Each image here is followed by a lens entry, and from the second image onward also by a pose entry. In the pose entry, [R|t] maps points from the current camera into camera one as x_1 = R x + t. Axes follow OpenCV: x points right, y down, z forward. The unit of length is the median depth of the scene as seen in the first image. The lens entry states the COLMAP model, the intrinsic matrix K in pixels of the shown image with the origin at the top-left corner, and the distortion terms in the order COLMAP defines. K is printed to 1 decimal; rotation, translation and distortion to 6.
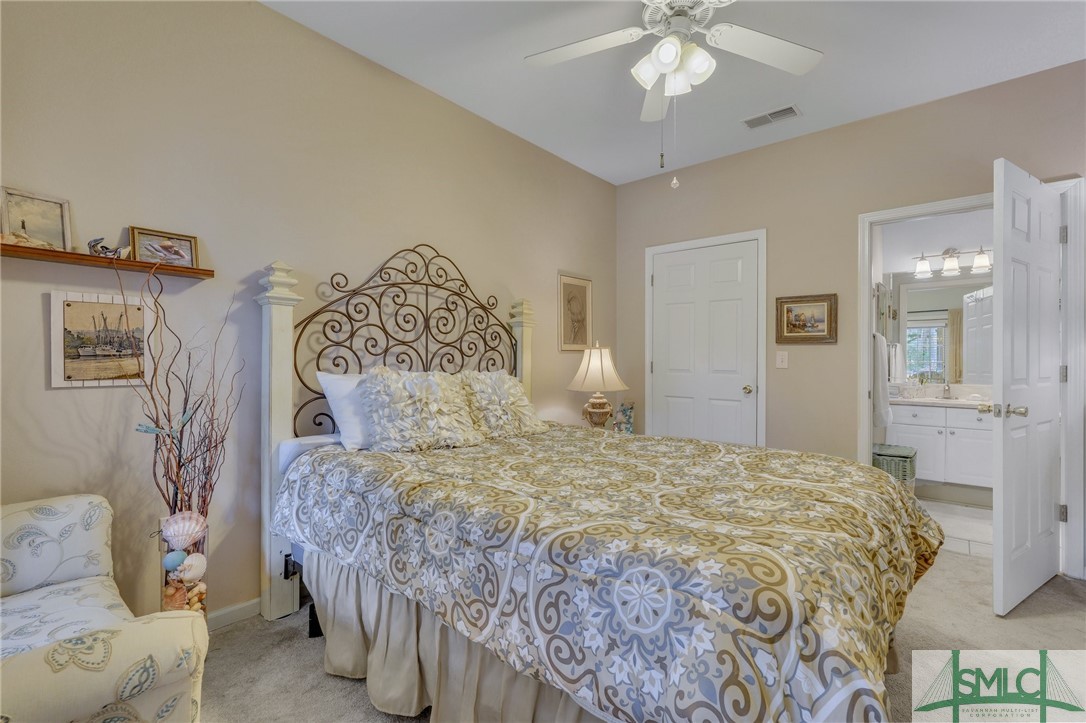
lens RADIAL K [[490.3, 0, 543.0], [0, 490.3, 361.5], [0, 0, 1]] dist [0.000159, 0.000078]
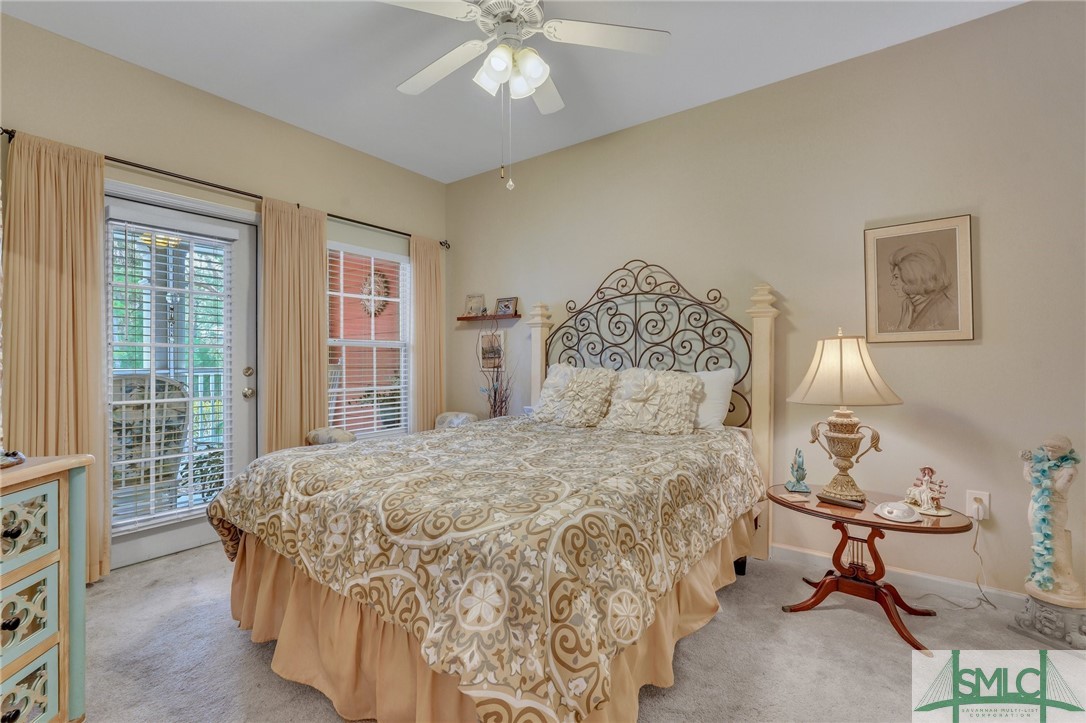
lens RADIAL K [[490.3, 0, 543.0], [0, 490.3, 361.5], [0, 0, 1]] dist [0.000159, 0.000078]
pose [[0.064872, 0.001415, -0.997893, 0.936575], [0.000604, 0.999999, 0.001457, 0.002014], [0.997893, -0.000697, 0.064871, 0.722935]]
